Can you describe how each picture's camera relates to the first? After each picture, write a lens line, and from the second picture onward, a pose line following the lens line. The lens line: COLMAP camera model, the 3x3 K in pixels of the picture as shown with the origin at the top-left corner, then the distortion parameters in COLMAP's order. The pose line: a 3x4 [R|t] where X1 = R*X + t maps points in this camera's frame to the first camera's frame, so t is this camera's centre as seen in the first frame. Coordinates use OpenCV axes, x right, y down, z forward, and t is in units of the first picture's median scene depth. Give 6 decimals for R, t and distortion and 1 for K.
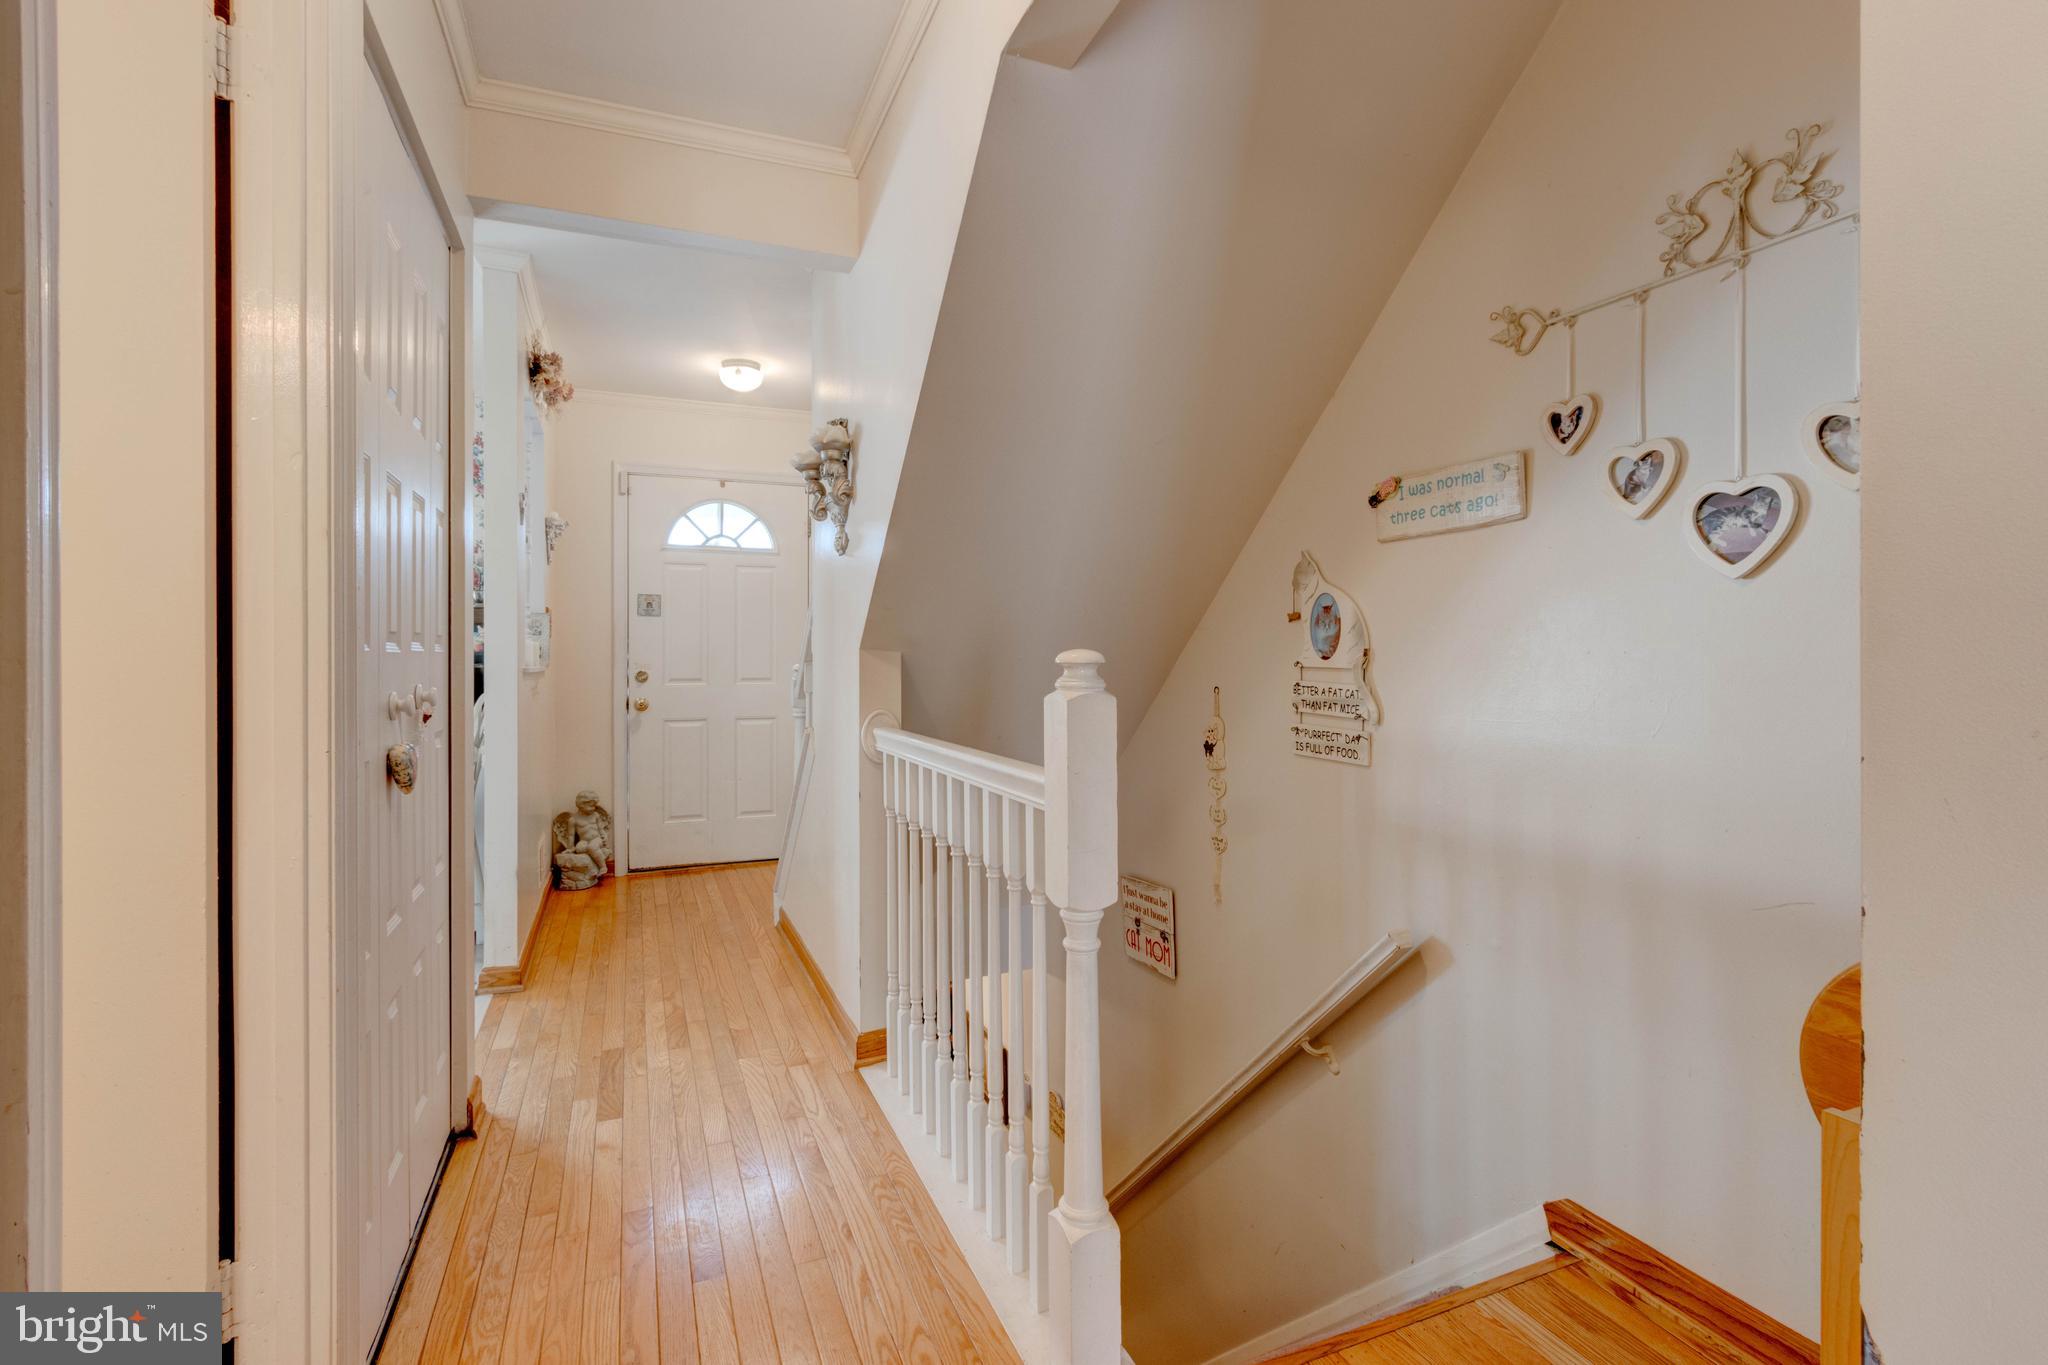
lens RADIAL K [[934.6, 0, 1025.2], [0, 934.6, 658.0], [0, 0, 1]] dist [-0.001722, -0.001457]
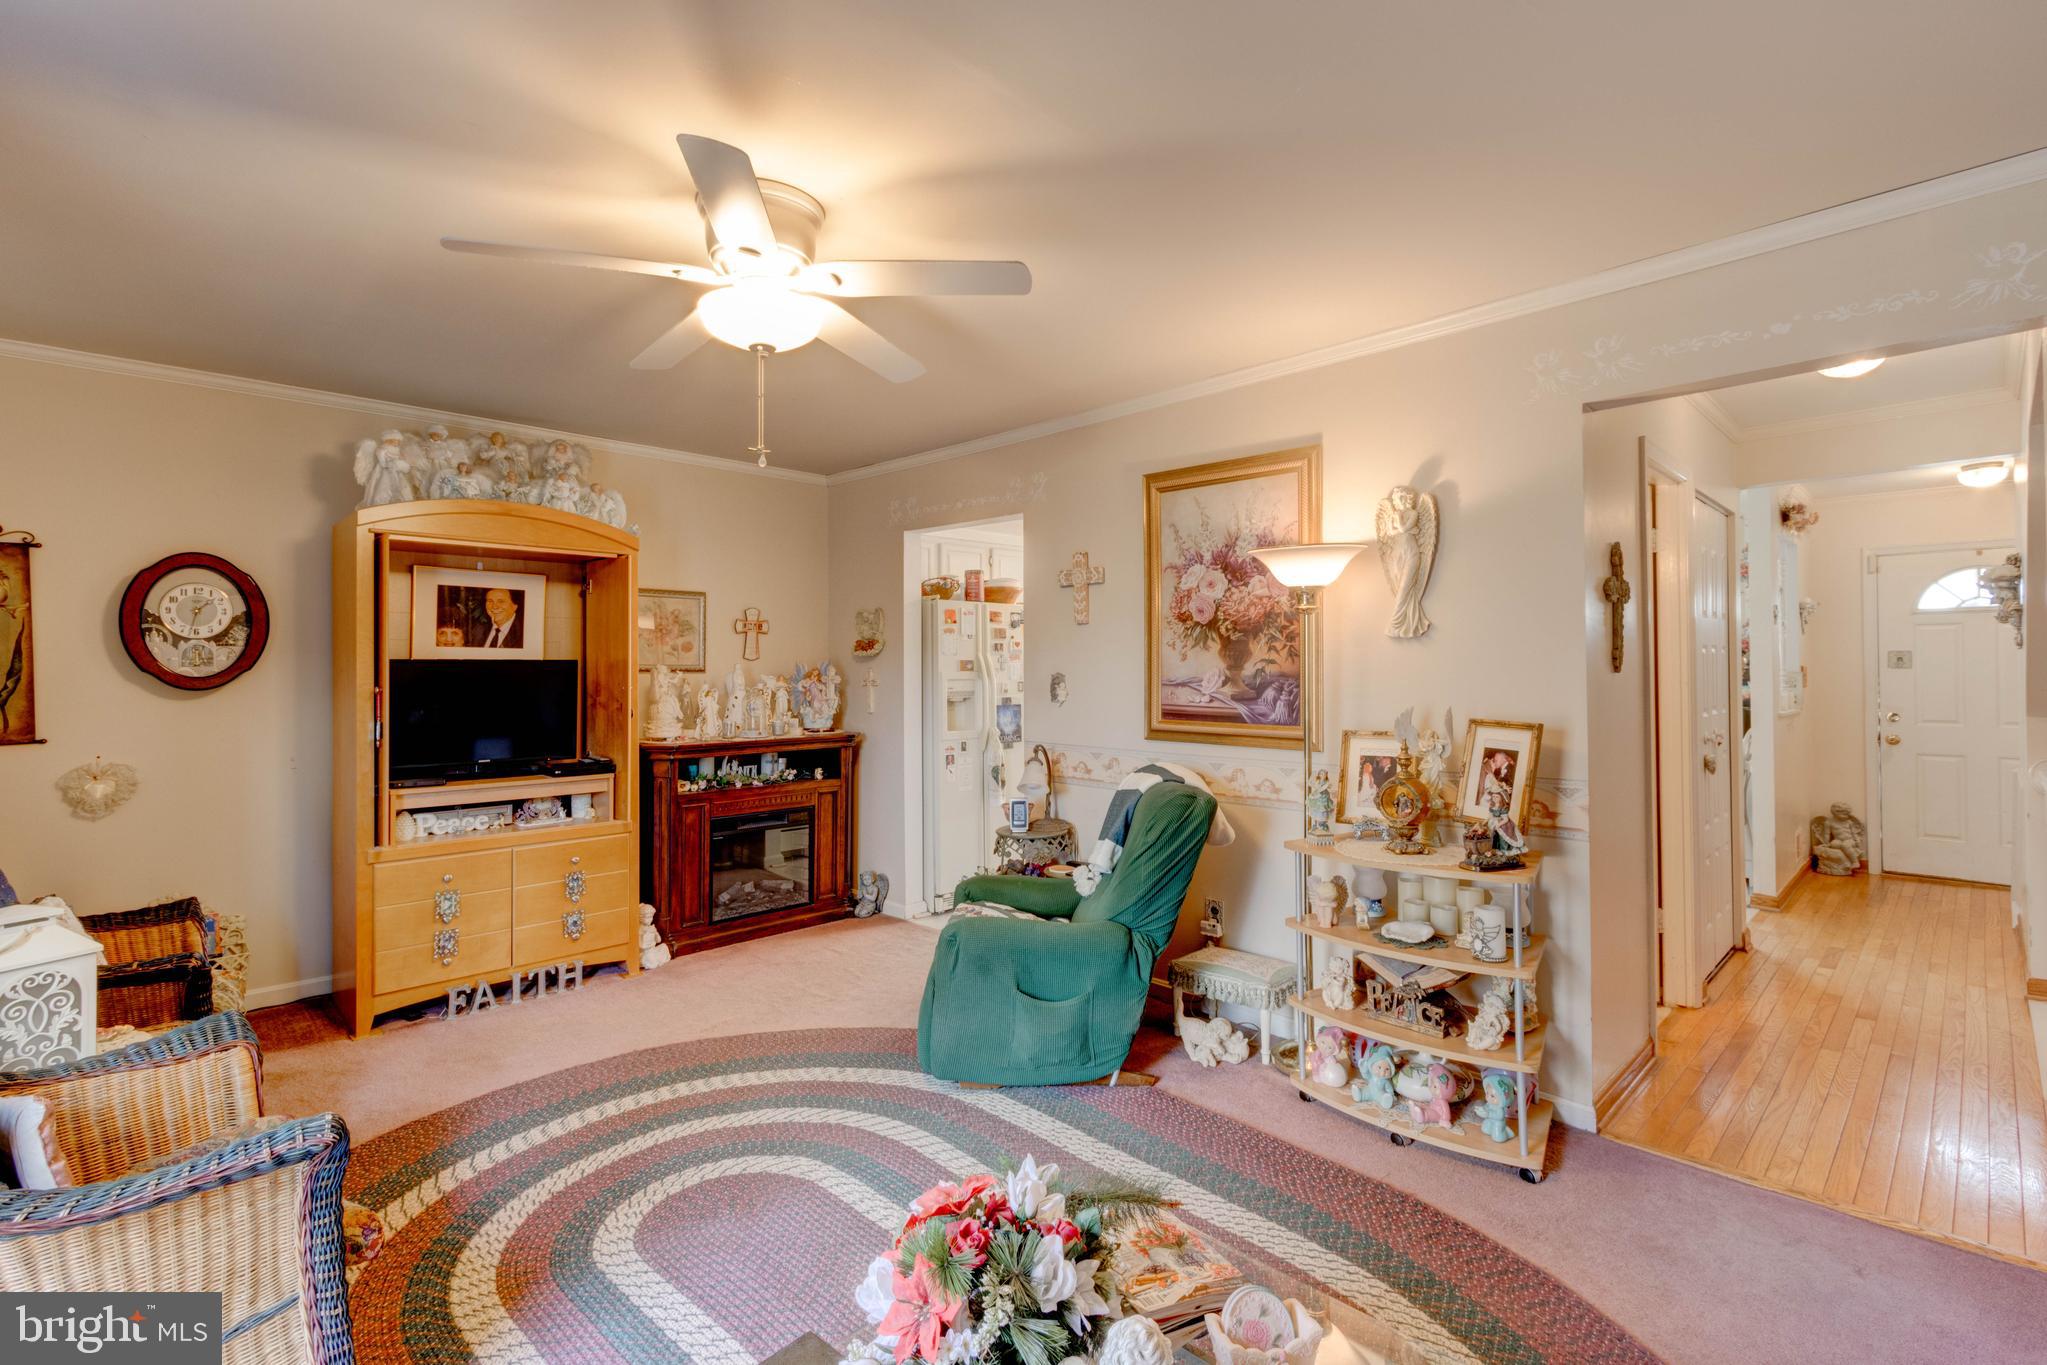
lens RADIAL K [[938.8, 0, 1021.8], [0, 938.8, 657.0], [0, 0, 1]] dist [0.003646, -0.000565]
pose [[0.368612, -0.013819, -0.929481, 0.352509], [0.002210, 0.999900, -0.013989, -0.048416], [0.929581, 0.003102, 0.368605, -0.581113]]
